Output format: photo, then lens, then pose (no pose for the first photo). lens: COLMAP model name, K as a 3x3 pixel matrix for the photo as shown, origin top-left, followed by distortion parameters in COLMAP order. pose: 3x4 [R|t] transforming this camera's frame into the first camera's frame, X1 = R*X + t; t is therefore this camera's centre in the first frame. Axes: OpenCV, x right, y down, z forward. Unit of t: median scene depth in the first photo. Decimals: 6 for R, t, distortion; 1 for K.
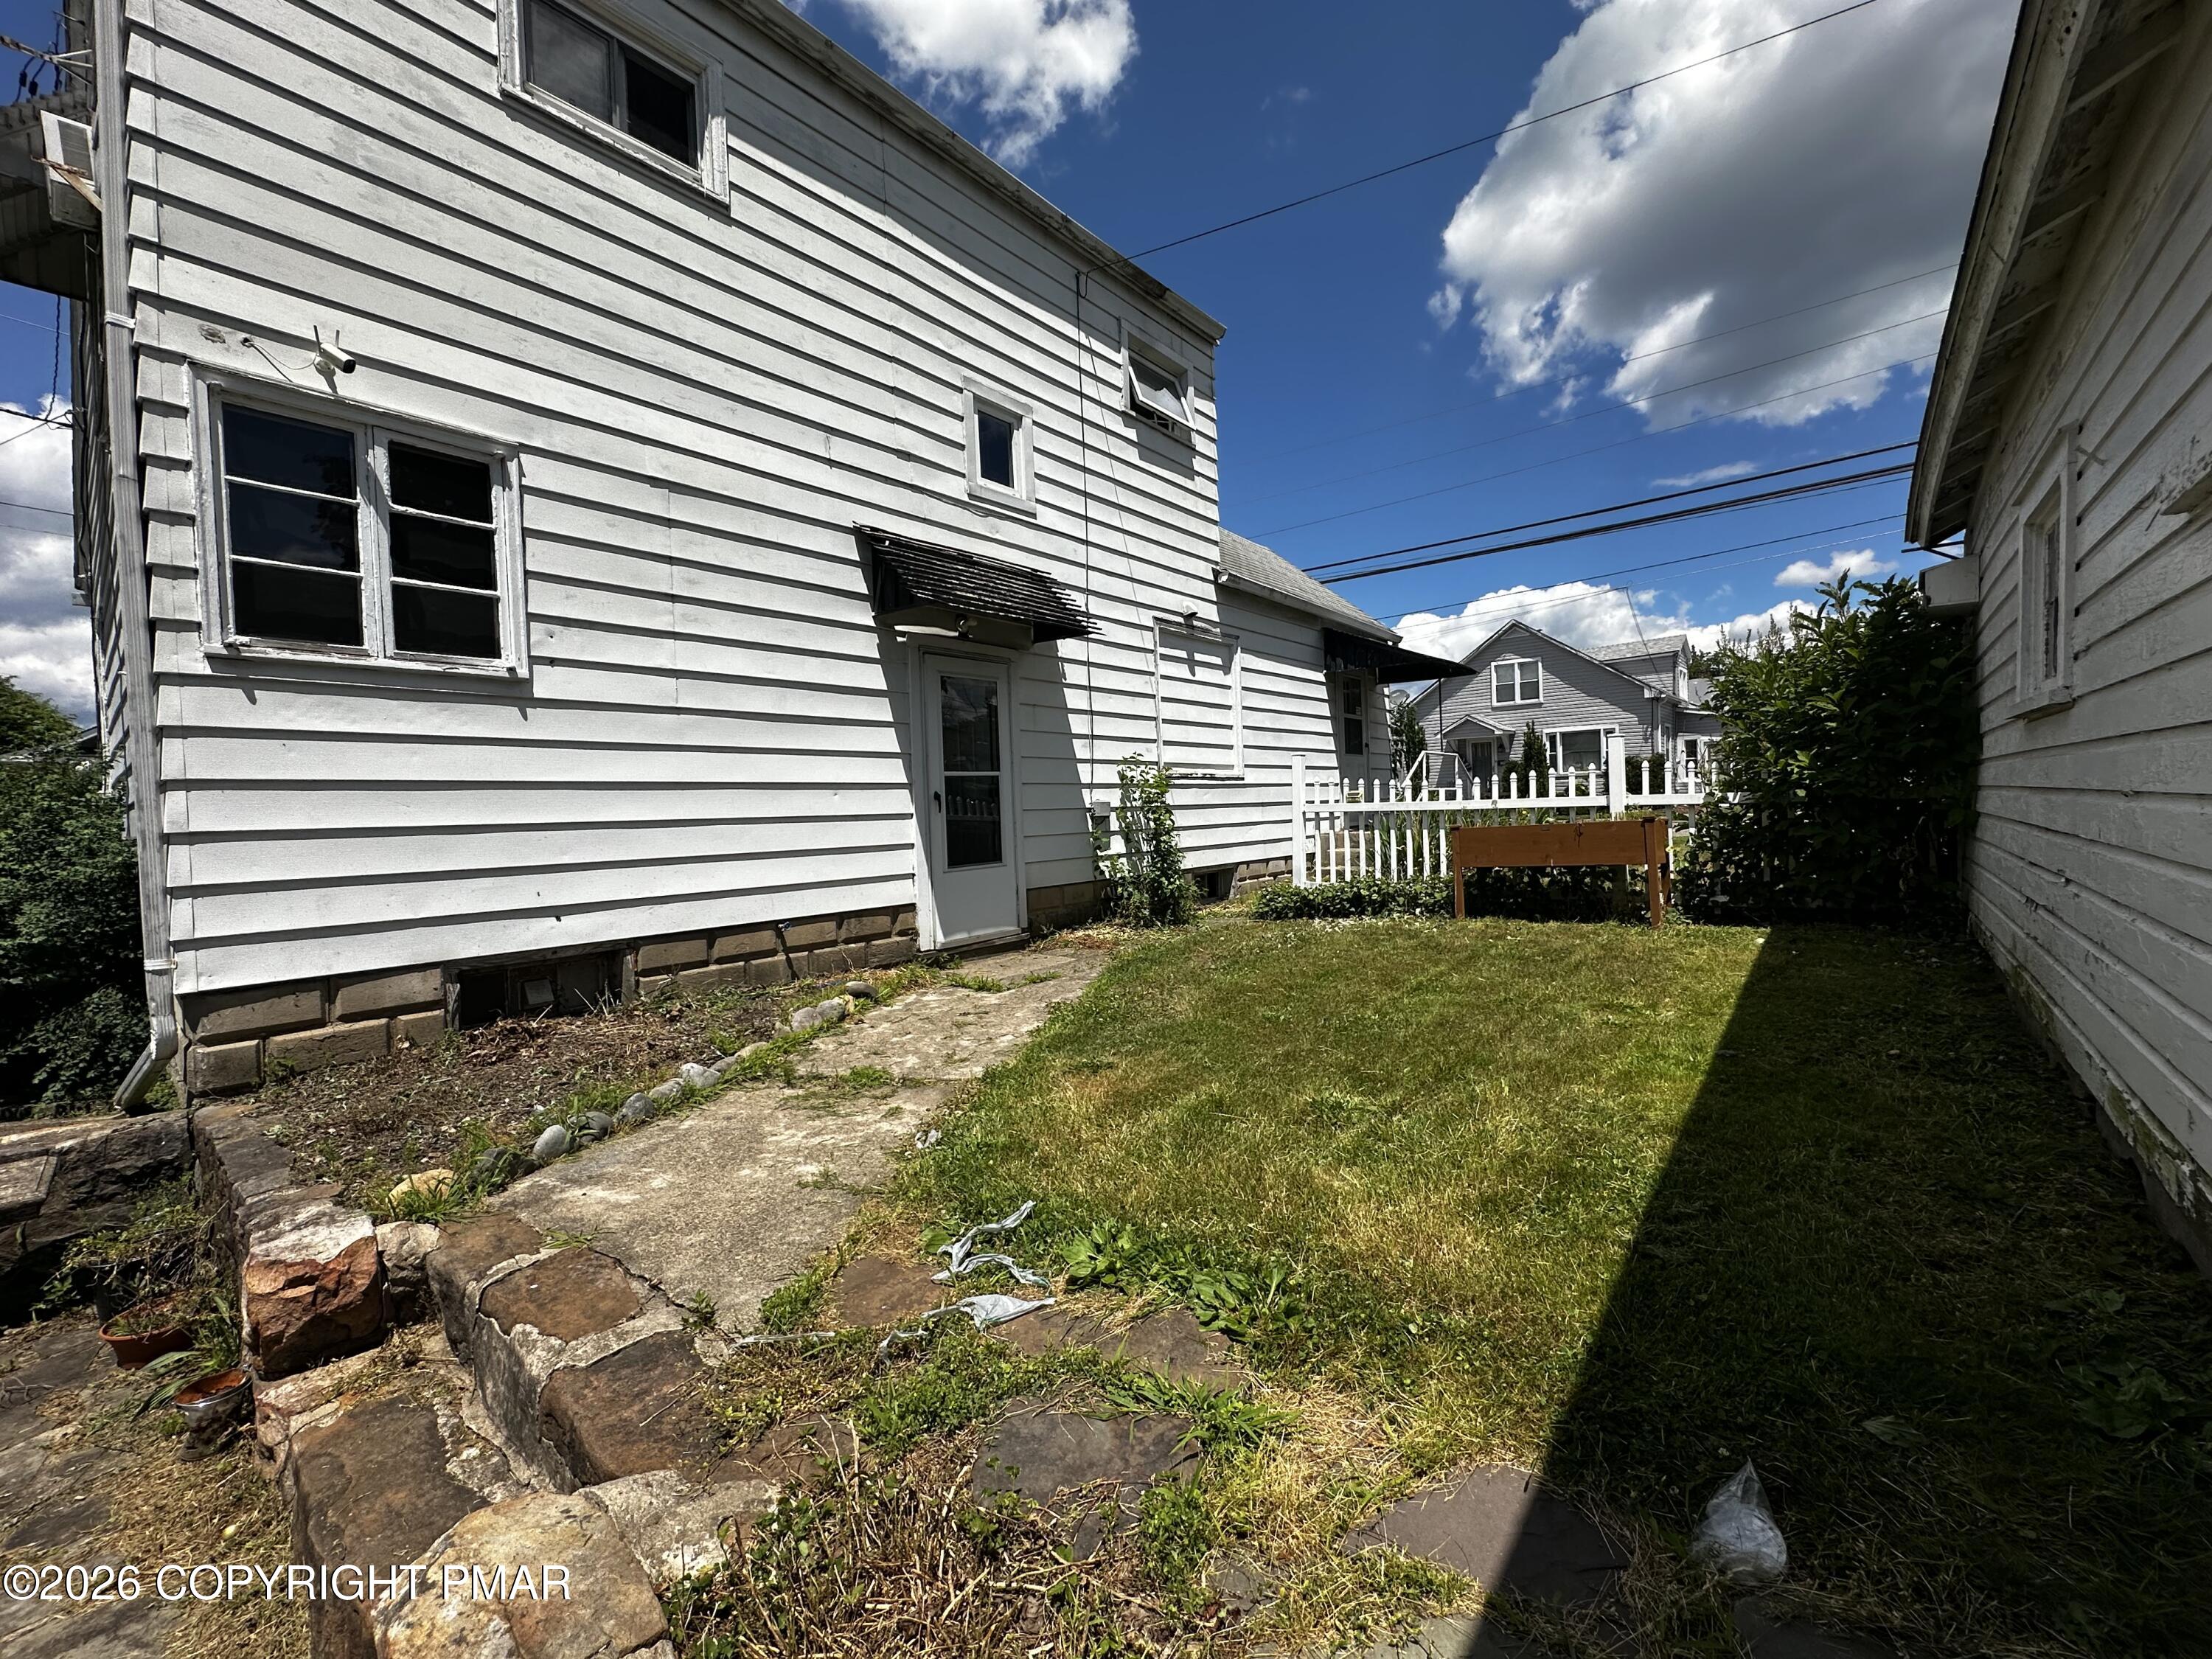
lens RADIAL K [[890.8, 0, 1106.0], [0, 890.8, 829.5], [0, 0, 1]] dist [0.001326, 0.000185]
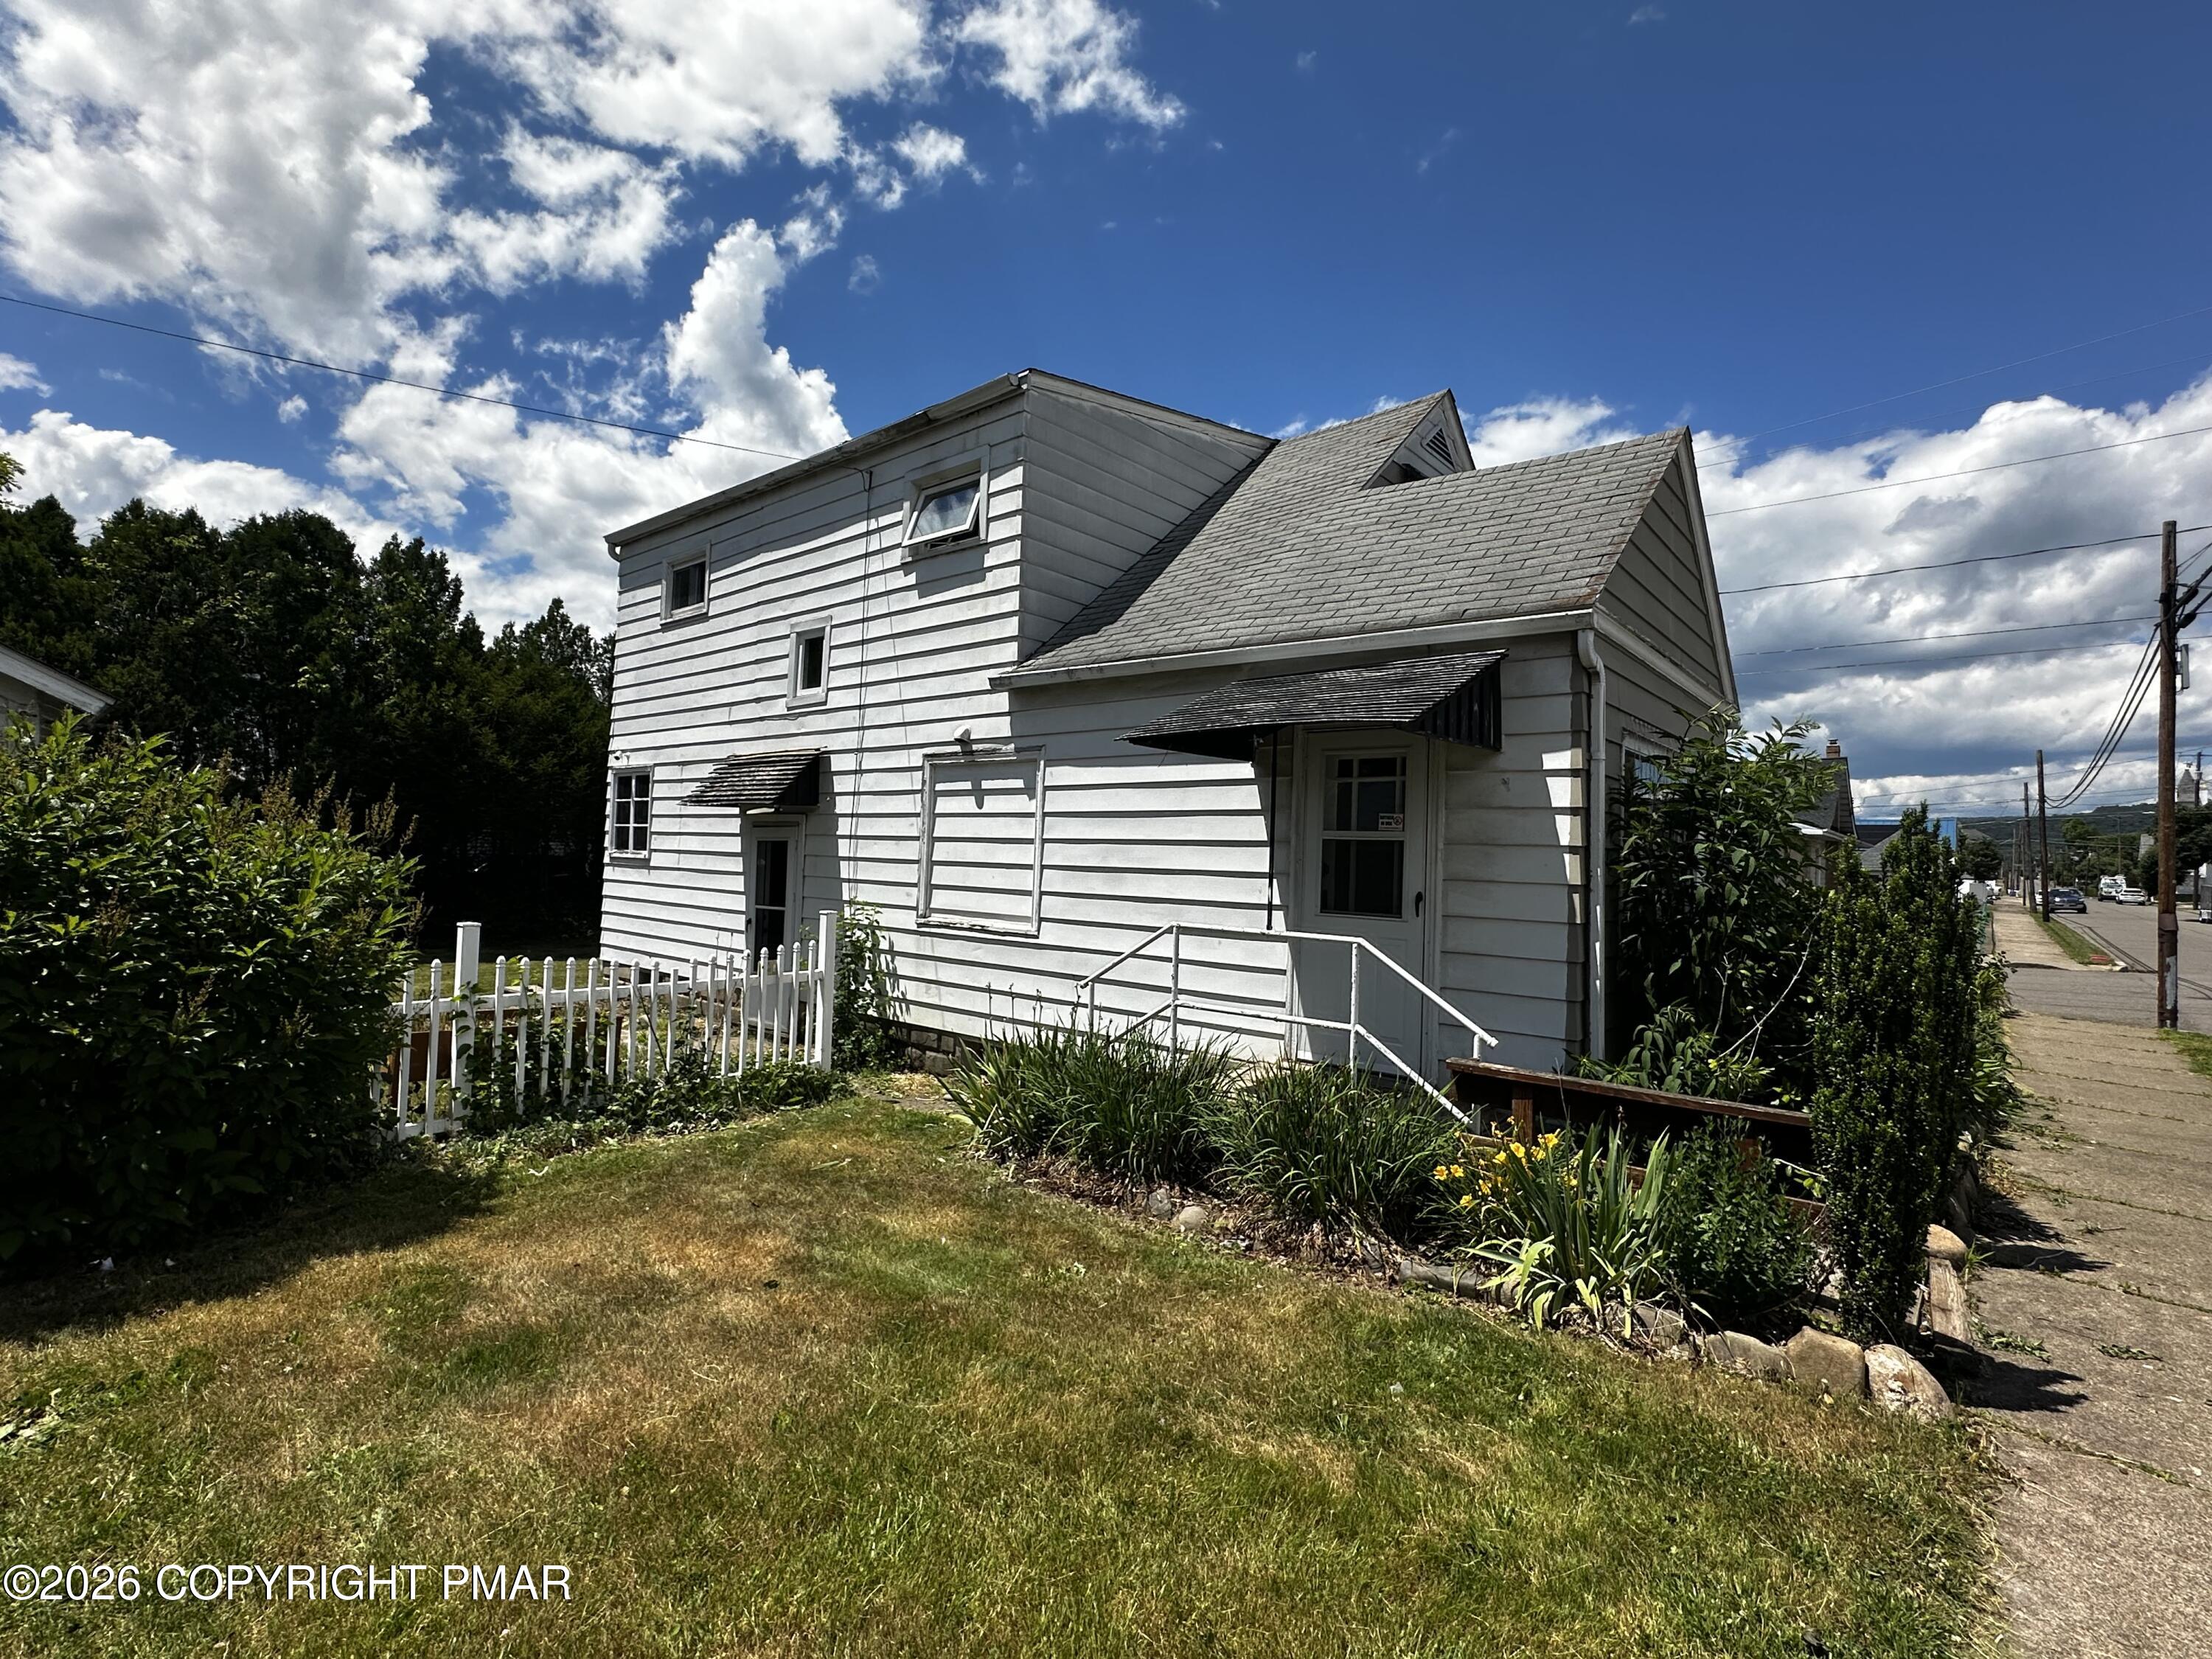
lens RADIAL K [[1012.0, 0, 1106.0], [0, 1012.0, 829.5], [0, 0, 1]] dist [-0.000234, -0.000023]
pose [[-0.007944, 0.008491, -0.999932, 1.143436], [-0.049658, 0.998727, 0.008875, -0.179408], [0.998735, 0.049725, -0.007512, 1.214713]]
